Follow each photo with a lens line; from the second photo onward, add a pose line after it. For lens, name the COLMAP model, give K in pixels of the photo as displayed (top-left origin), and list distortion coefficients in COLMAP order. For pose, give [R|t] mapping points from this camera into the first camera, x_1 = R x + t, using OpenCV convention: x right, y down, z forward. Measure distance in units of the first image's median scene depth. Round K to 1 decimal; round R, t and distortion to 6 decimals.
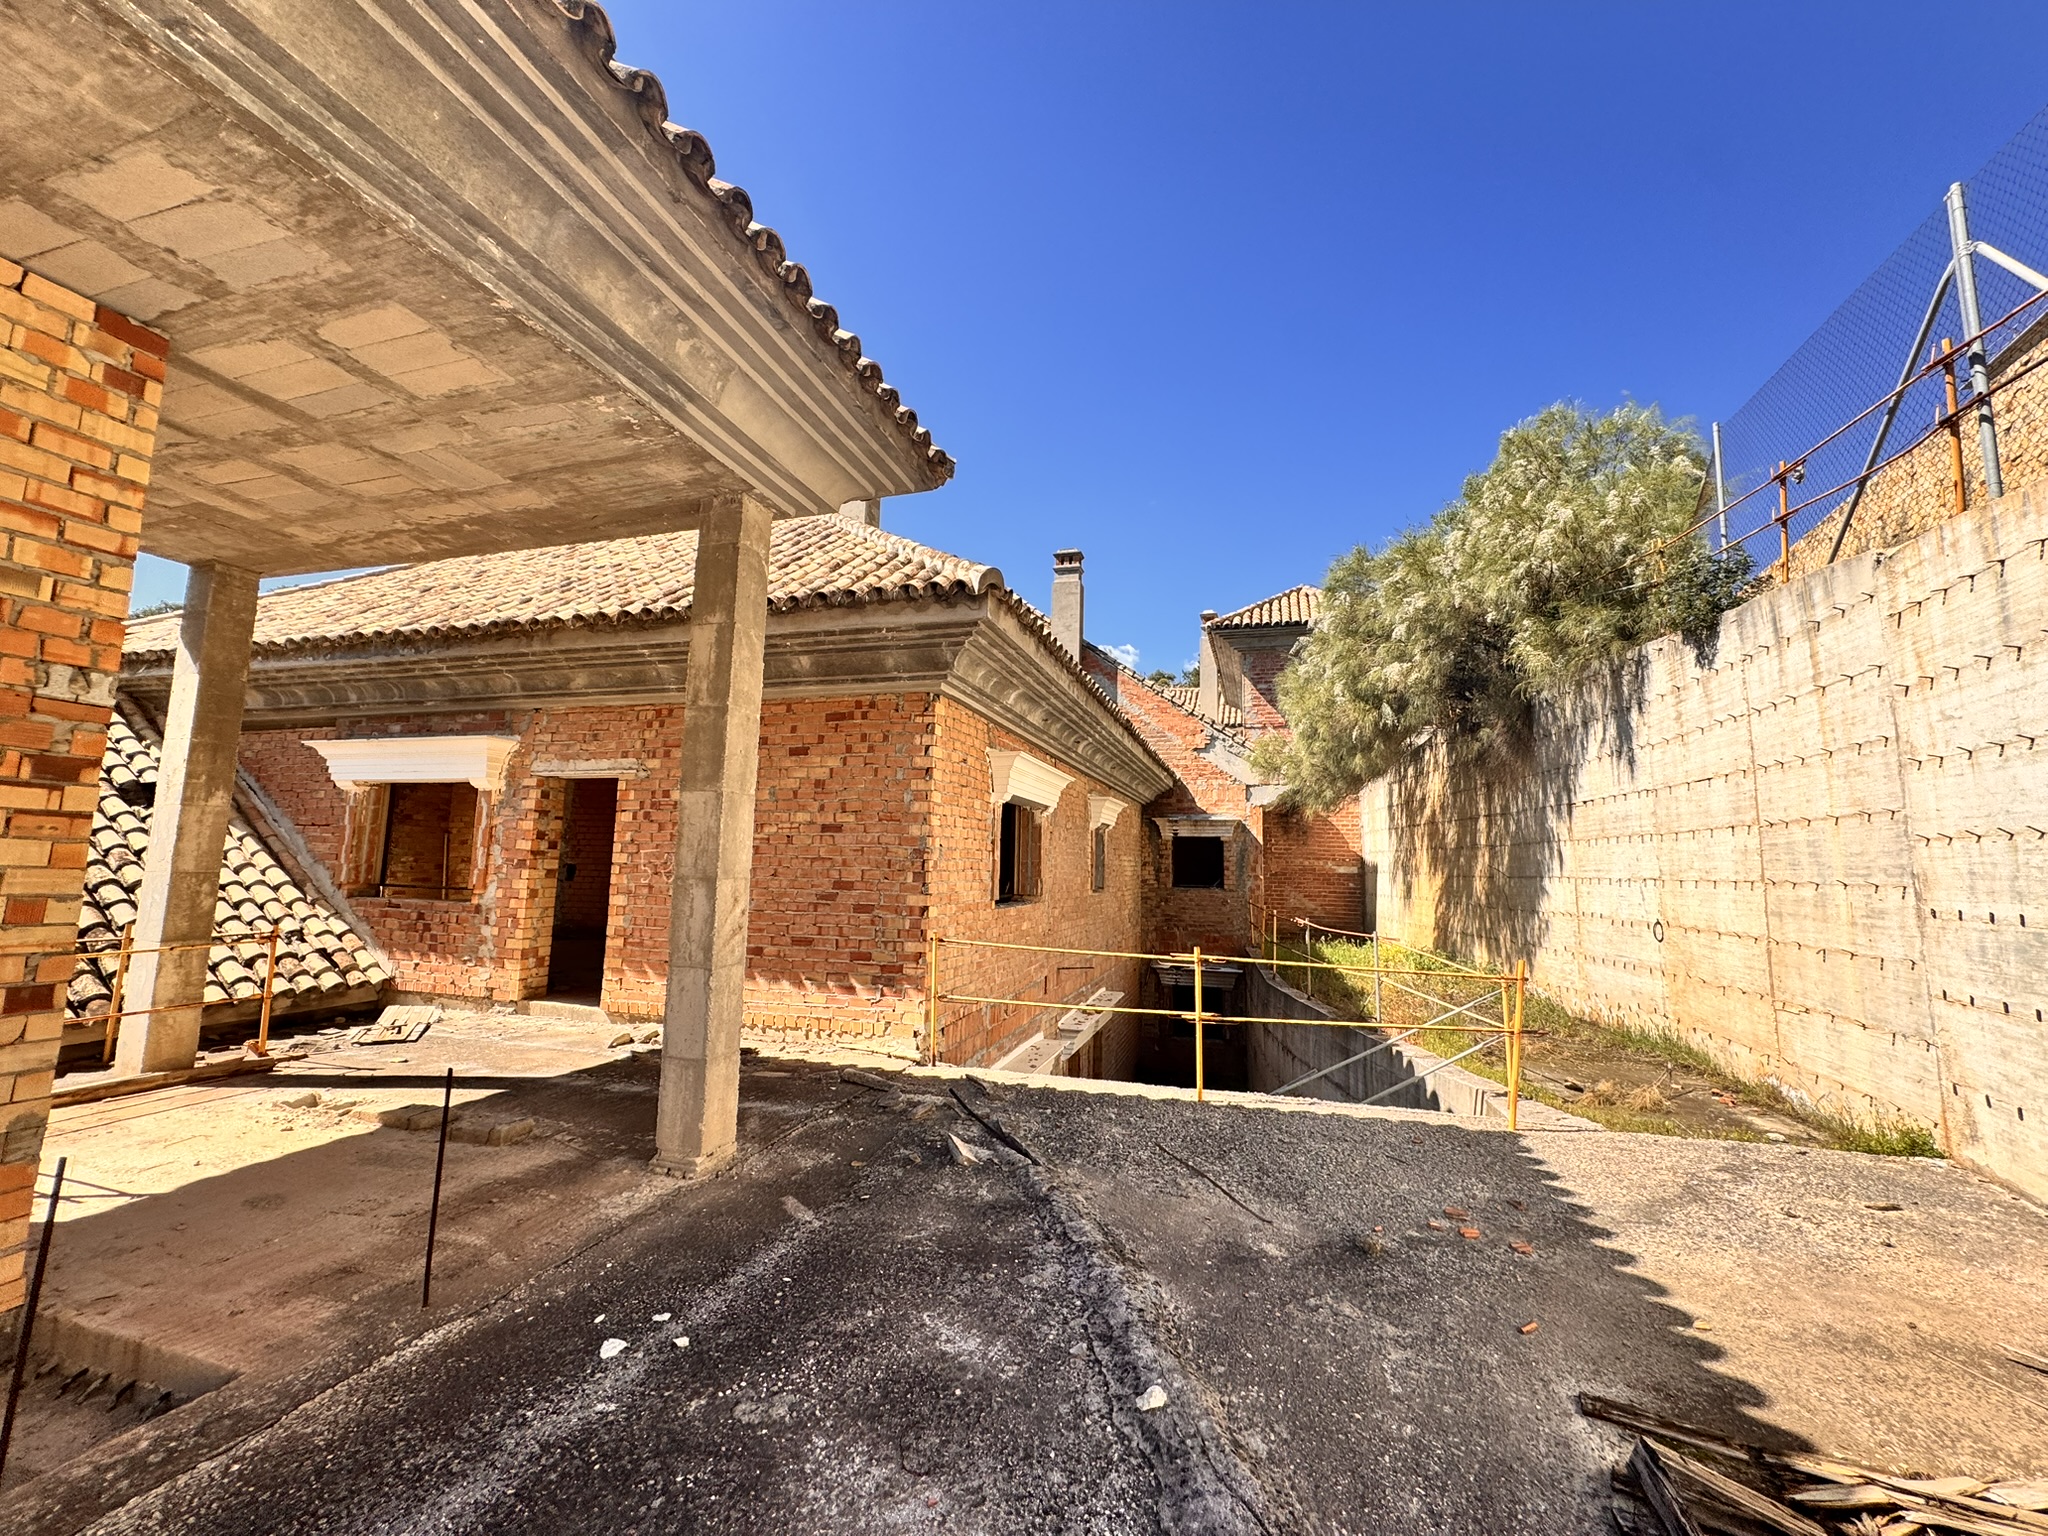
lens RADIAL K [[807.0, 0, 1018.4], [0, 807.0, 762.7], [0, 0, 1]] dist [-0.008328, 0.001001]
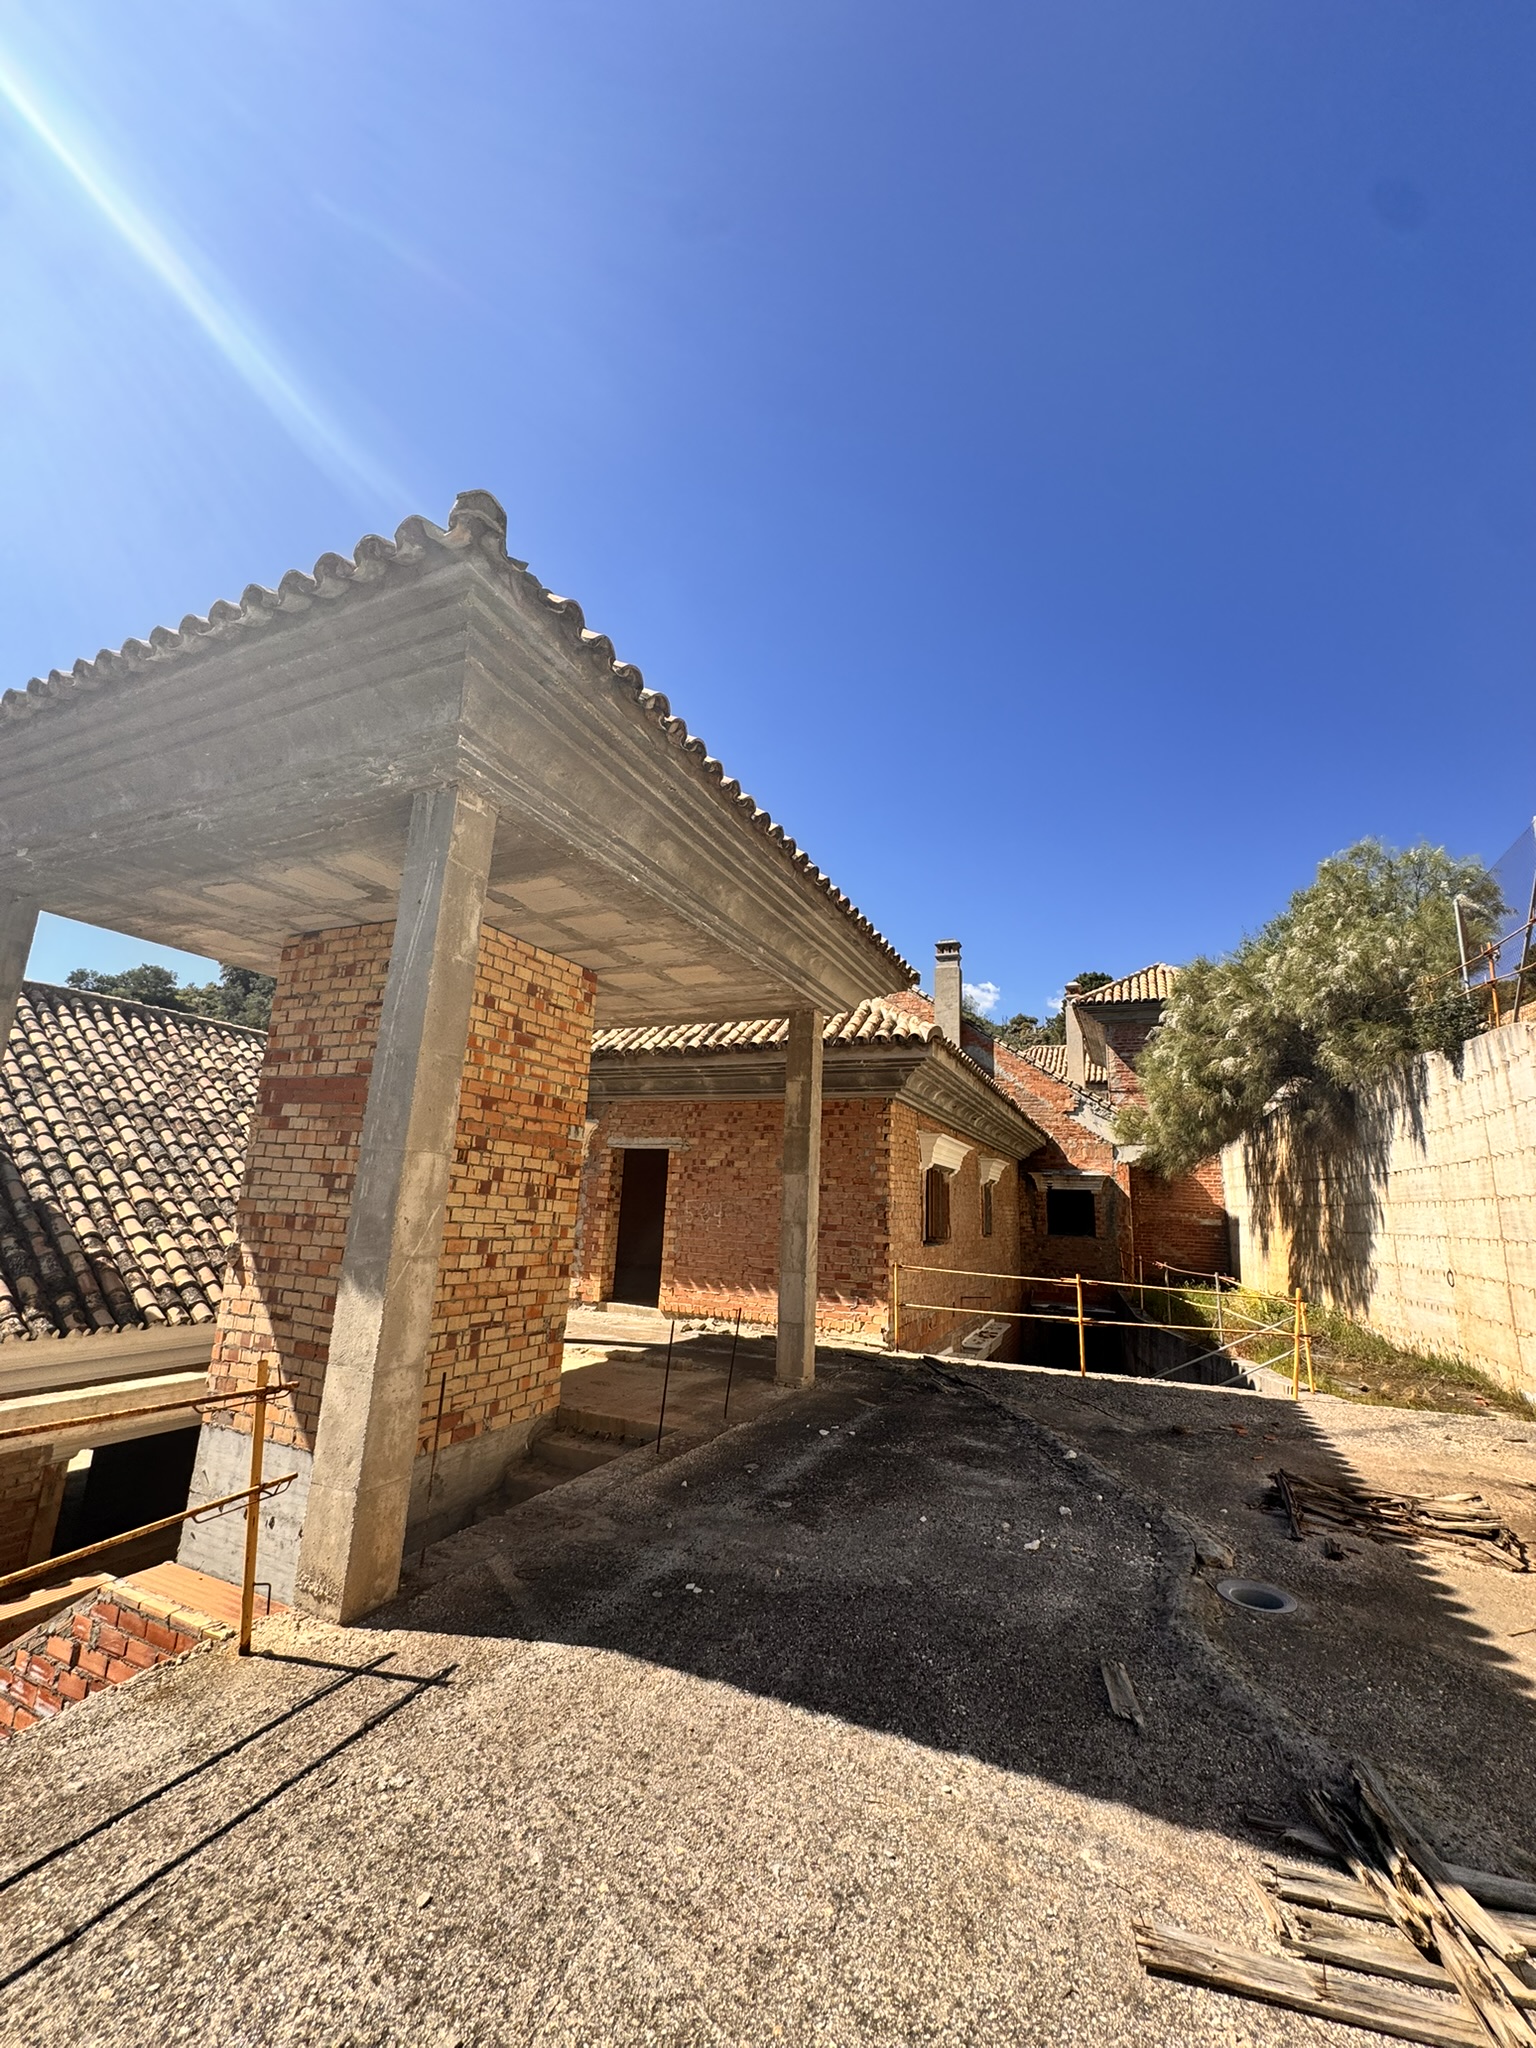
lens RADIAL K [[807.0, 0, 767.5], [0, 807.0, 1021.6], [0, 0, 1]] dist [-0.008328, 0.001001]
pose [[0.991423, -0.009295, -0.130360, -0.117881], [-0.003700, 0.995071, -0.099094, -0.070449], [0.130639, 0.098726, 0.986502, -0.469600]]
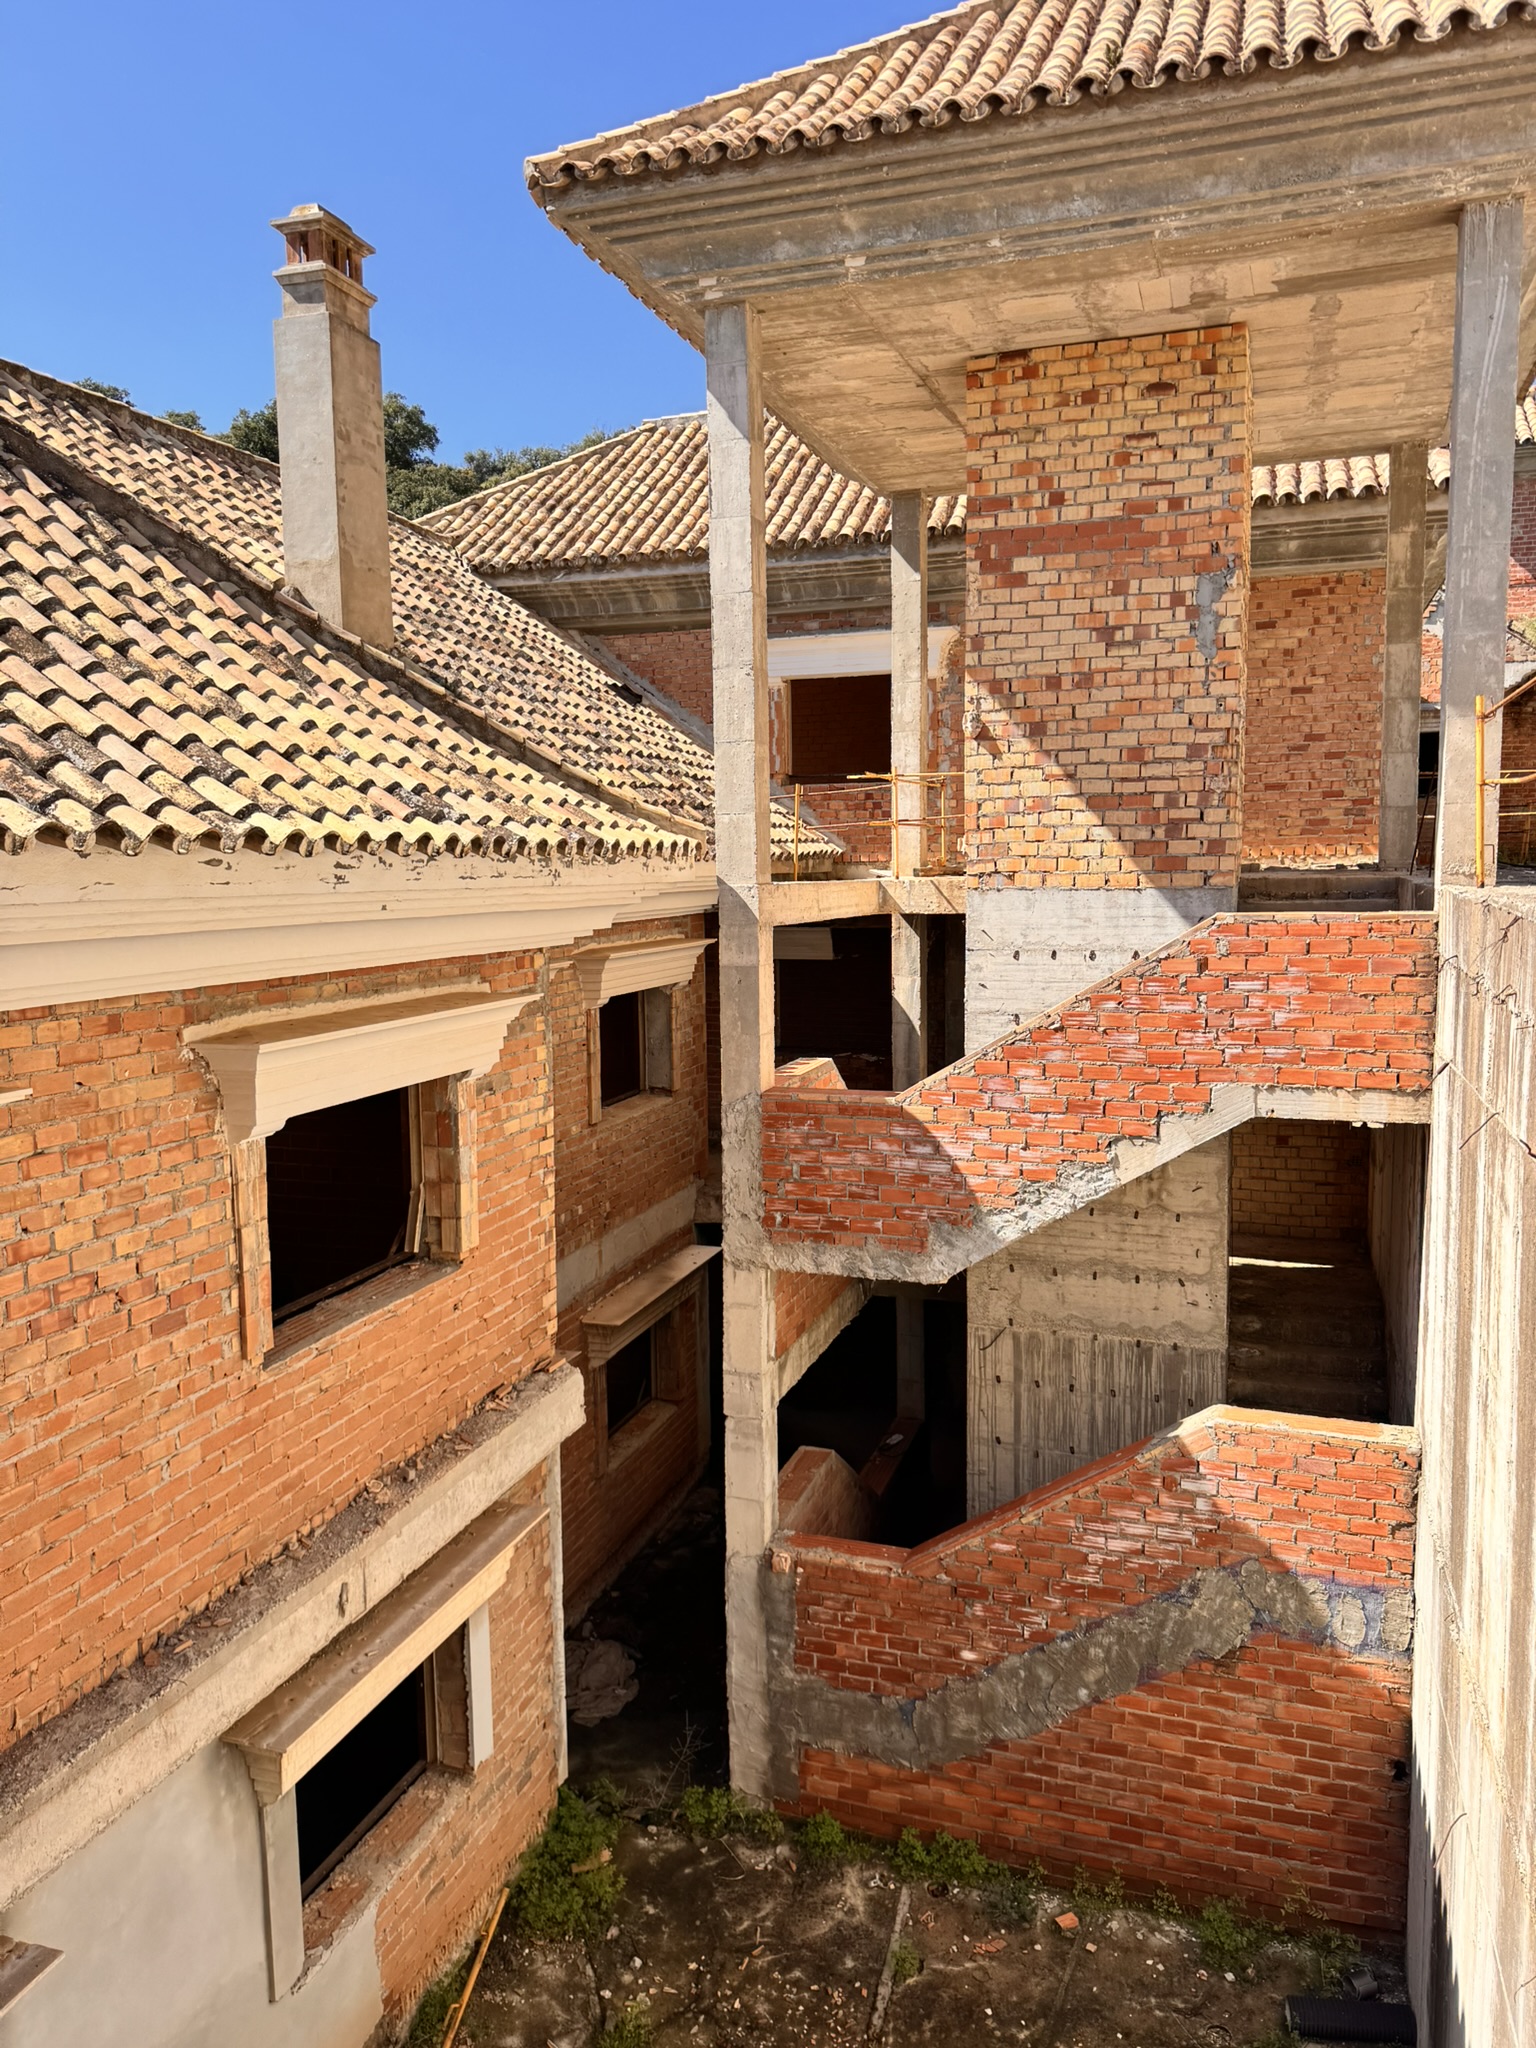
lens RADIAL K [[1417.1, 0, 843.6], [0, 1417.1, 939.5], [0, 0, 1]] dist [0.084794, -0.010075]
pose [[0.999156, -0.039858, -0.009932, -0.813949], [0.041008, 0.981925, 0.184774, 0.021759], [0.002387, -0.185026, 0.982731, -1.036897]]
